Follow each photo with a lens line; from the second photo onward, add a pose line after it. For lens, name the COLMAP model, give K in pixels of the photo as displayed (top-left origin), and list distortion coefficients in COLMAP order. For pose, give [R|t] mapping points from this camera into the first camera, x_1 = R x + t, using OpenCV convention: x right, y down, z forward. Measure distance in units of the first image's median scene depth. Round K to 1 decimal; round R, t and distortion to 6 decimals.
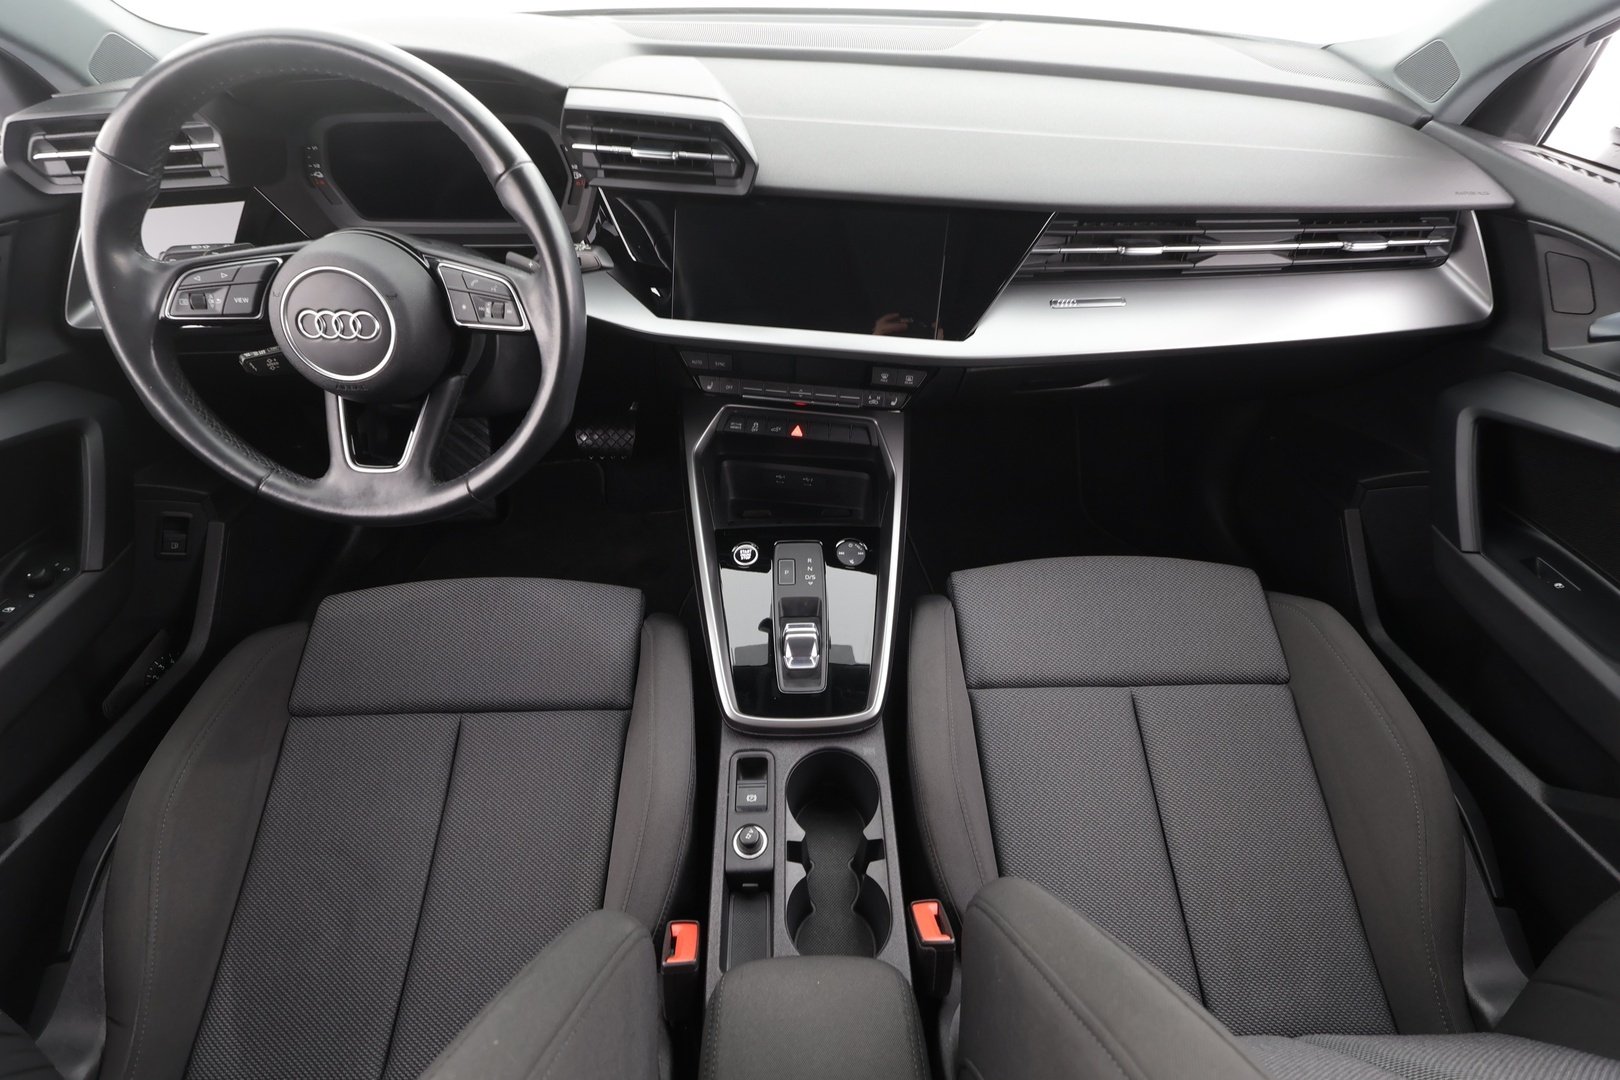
lens RADIAL K [[737.2, 0, 810.0], [0, 737.2, 540.0], [0, 0, 1]] dist [-0.010555, 0.004227]
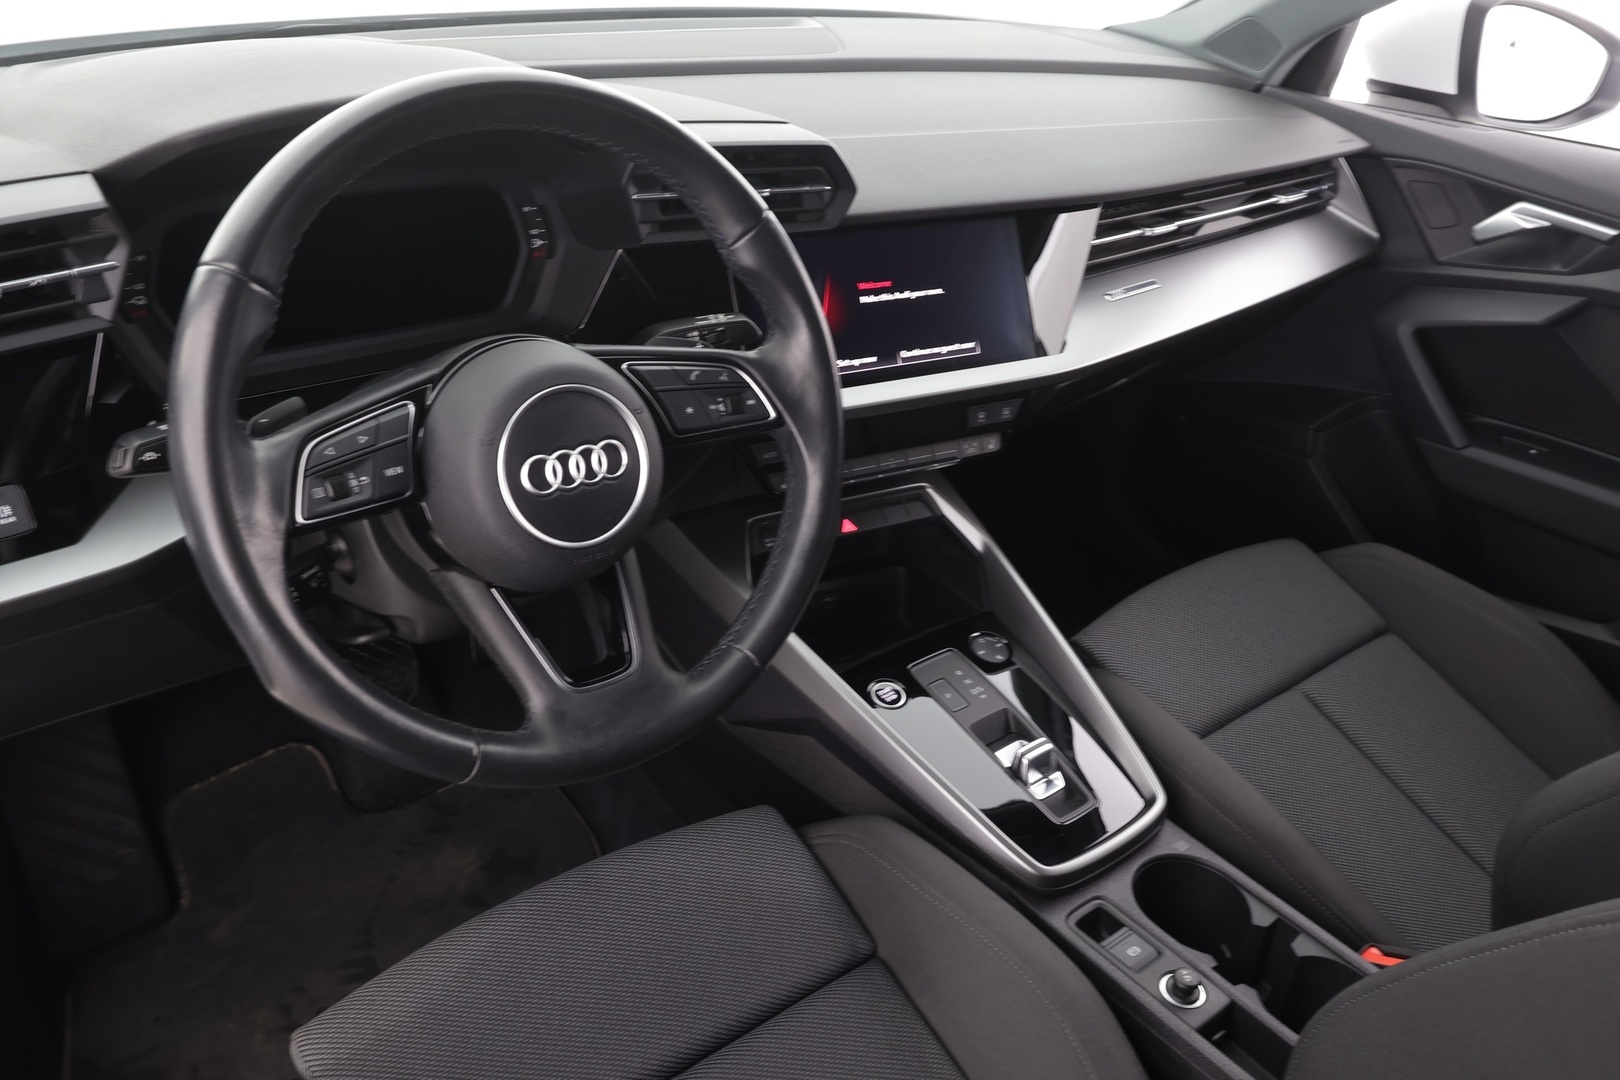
lens RADIAL K [[1269.5, 0, 810.0], [0, 1269.5, 540.0], [0, 0, 1]] dist [0.000952, -0.001772]
pose [[0.797071, -0.262668, 0.543768, -0.937658], [0.370329, 0.923868, -0.096563, -0.034226], [-0.477006, 0.278341, 0.833662, -0.038564]]
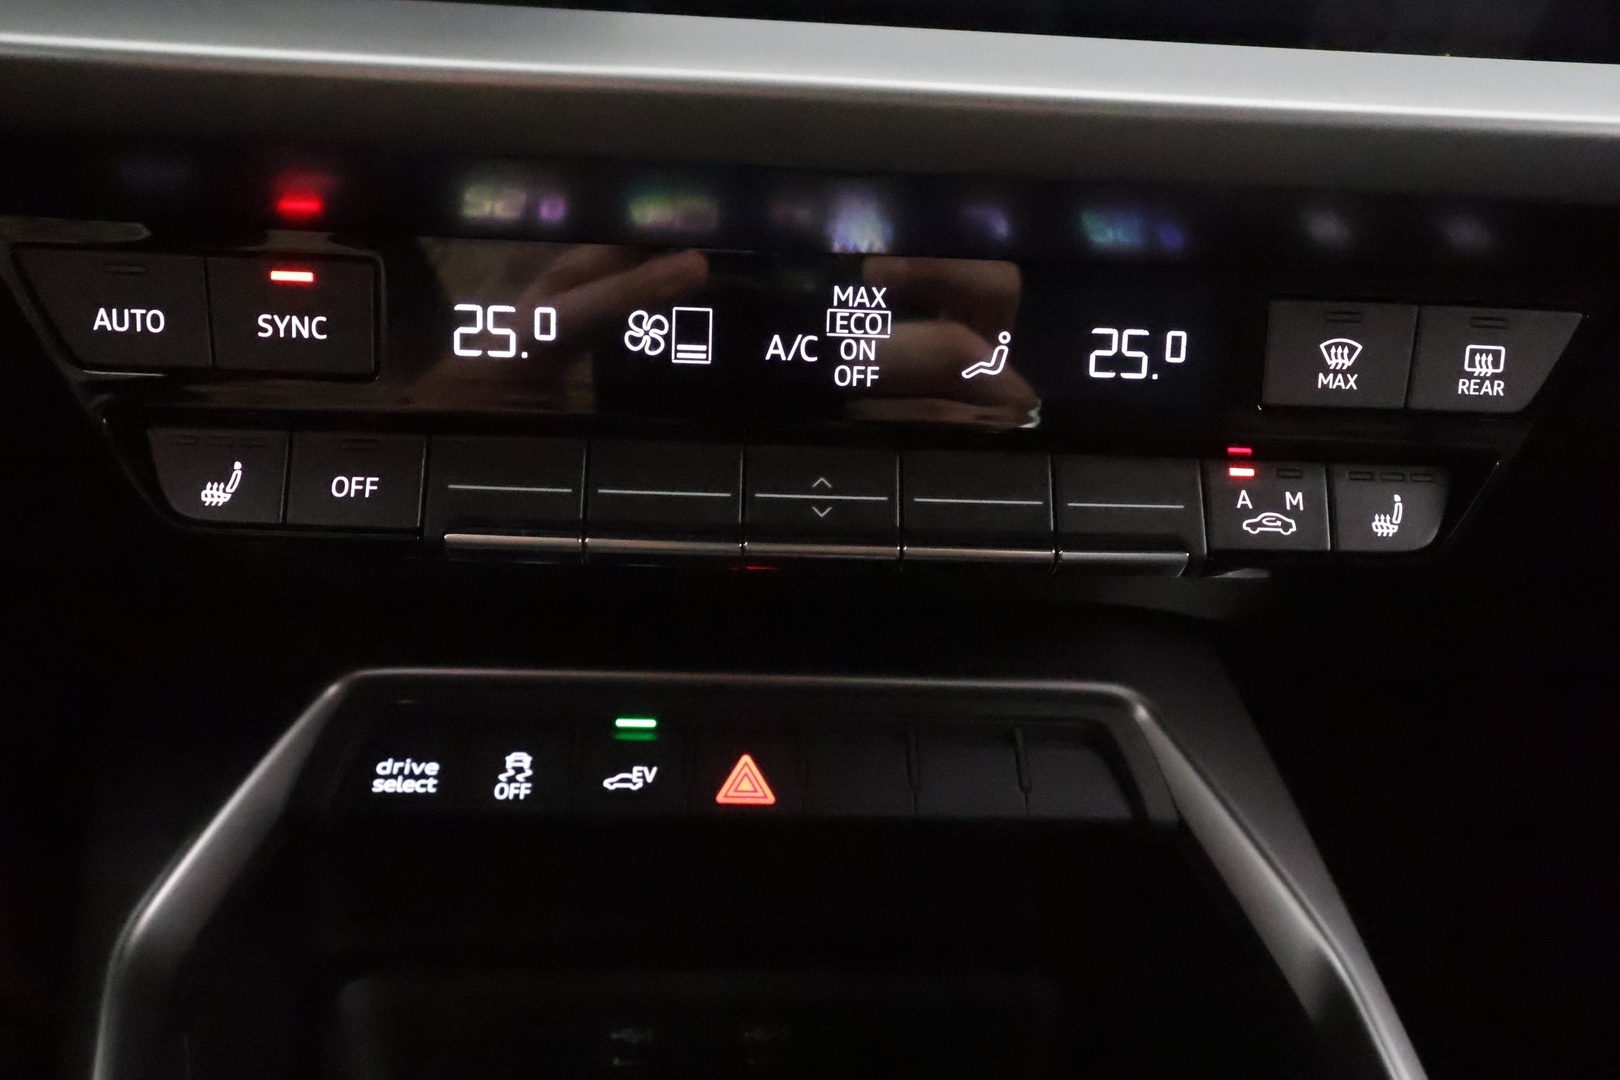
lens RADIAL K [[1230.9, 0, 810.0], [0, 1230.9, 540.0], [0, 0, 1]] dist [-0.004516, -0.000947]
pose [[0.979688, -0.031237, 0.198081, -0.078369], [0.109247, 0.911475, -0.396584, -0.098326], [-0.168157, 0.410169, 0.896373, 0.878964]]
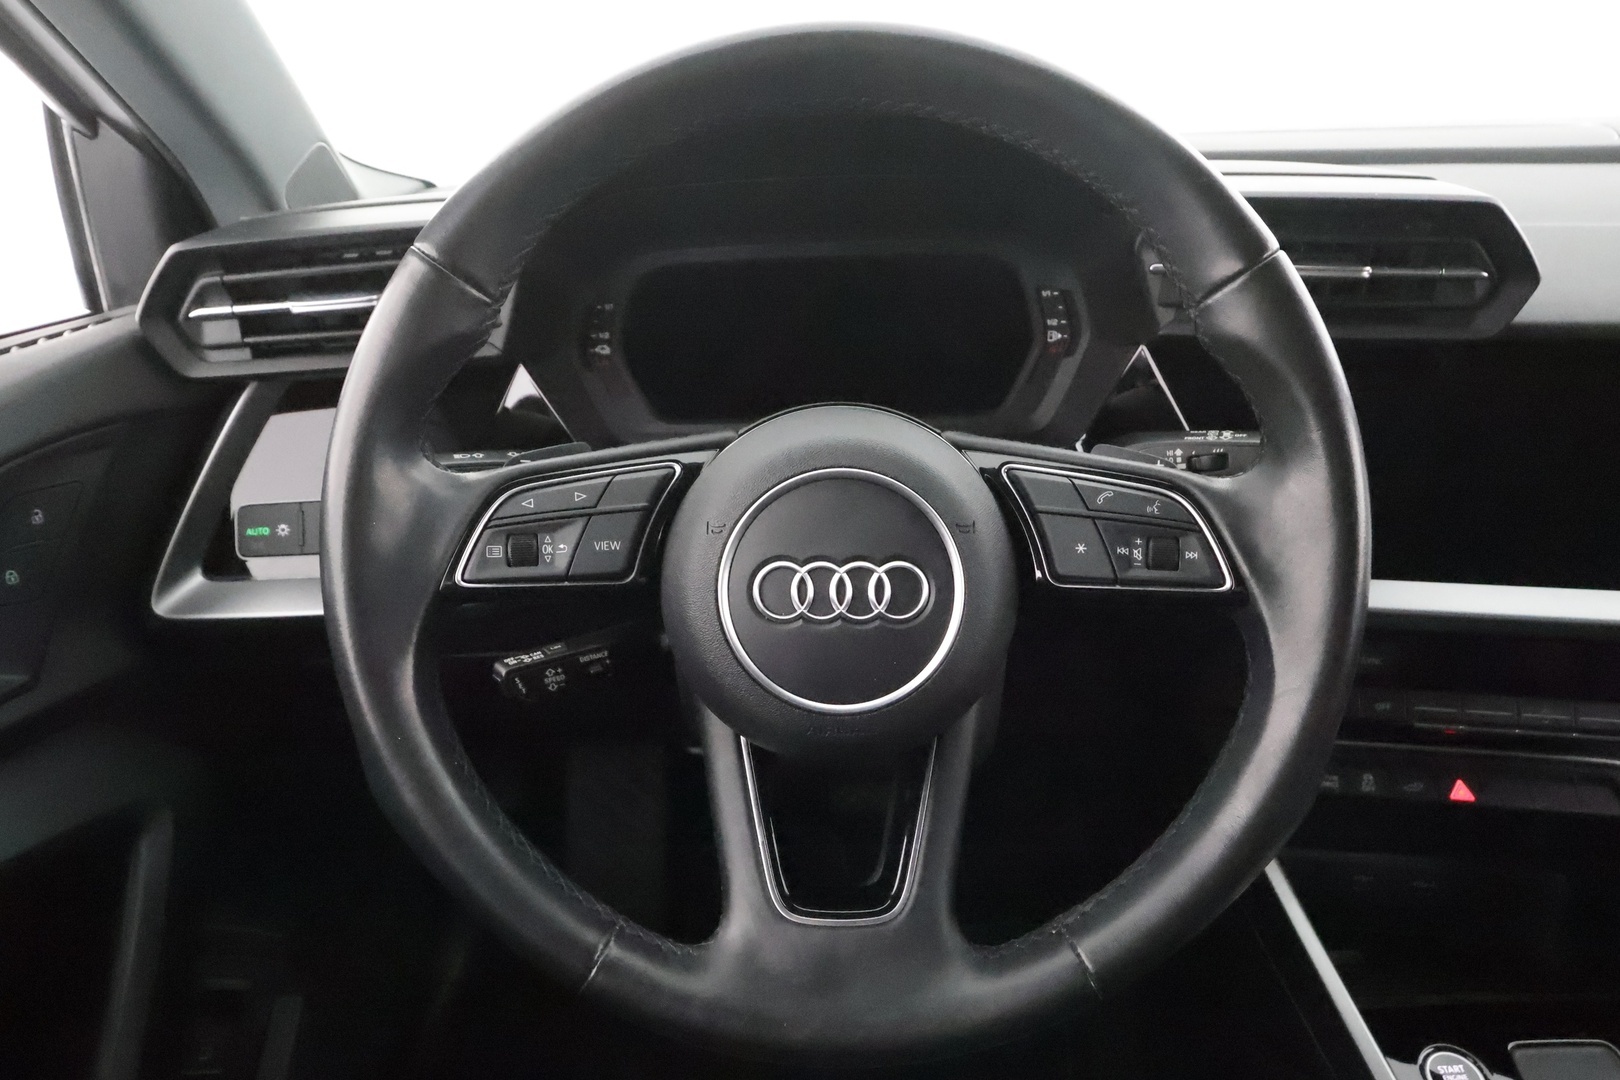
lens RADIAL K [[1049.3, 0, 810.0], [0, 1049.3, 540.0], [0, 0, 1]] dist [-0.004944, 0.003469]
pose [[0.998344, -0.027917, -0.050299, -0.526420], [0.009015, 0.939475, -0.342499, -0.087425], [0.056816, 0.341479, 0.938171, 0.328618]]
